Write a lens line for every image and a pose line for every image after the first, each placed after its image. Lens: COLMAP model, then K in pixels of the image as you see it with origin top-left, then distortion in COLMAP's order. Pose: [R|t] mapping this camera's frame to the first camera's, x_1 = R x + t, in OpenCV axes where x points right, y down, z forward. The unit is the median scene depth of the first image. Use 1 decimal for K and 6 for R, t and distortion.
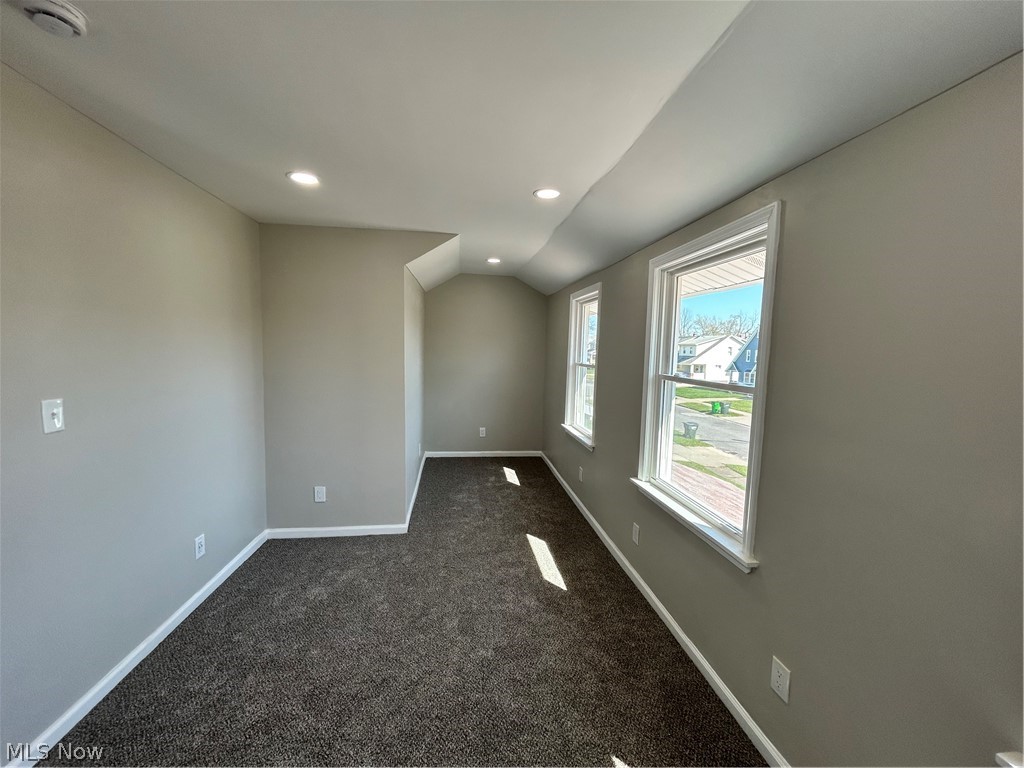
lens RADIAL K [[411.2, 0, 512.2], [0, 411.2, 386.7], [0, 0, 1]] dist [-0.000816, -0.000476]
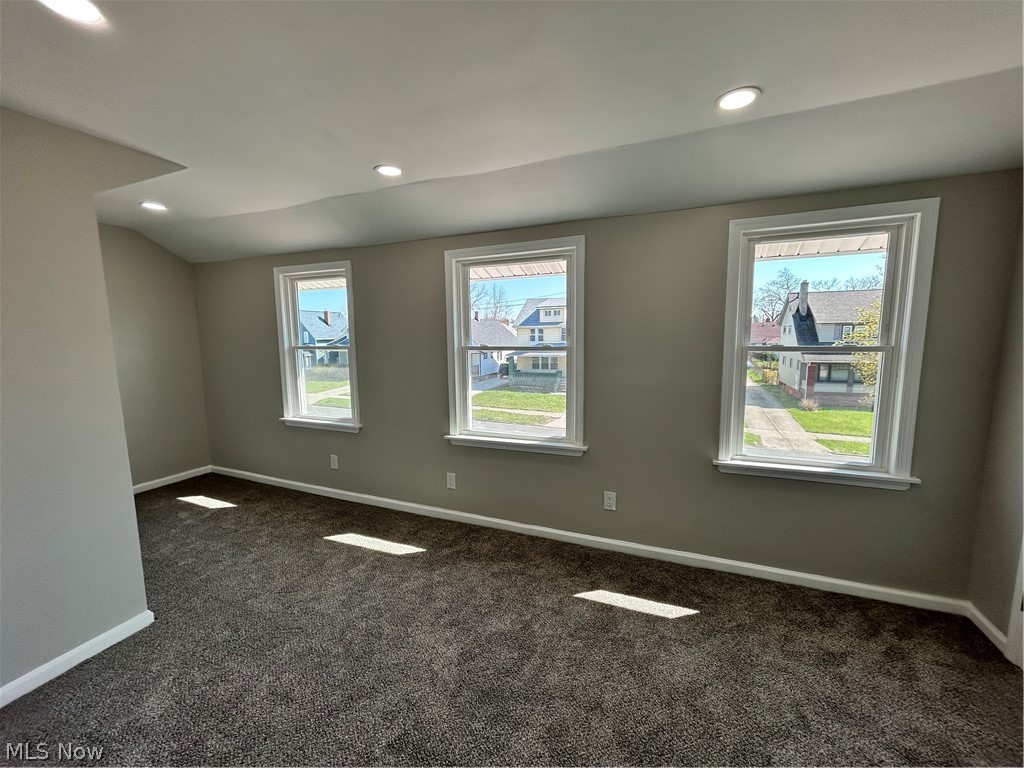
lens RADIAL K [[411.2, 0, 513.5], [0, 411.2, 381.3], [0, 0, 1]] dist [-0.000816, -0.000476]
pose [[0.502478, -0.129941, 0.854770, -0.450704], [0.102912, 0.990602, 0.090093, -0.016679], [-0.858443, 0.042696, 0.511128, 0.163155]]
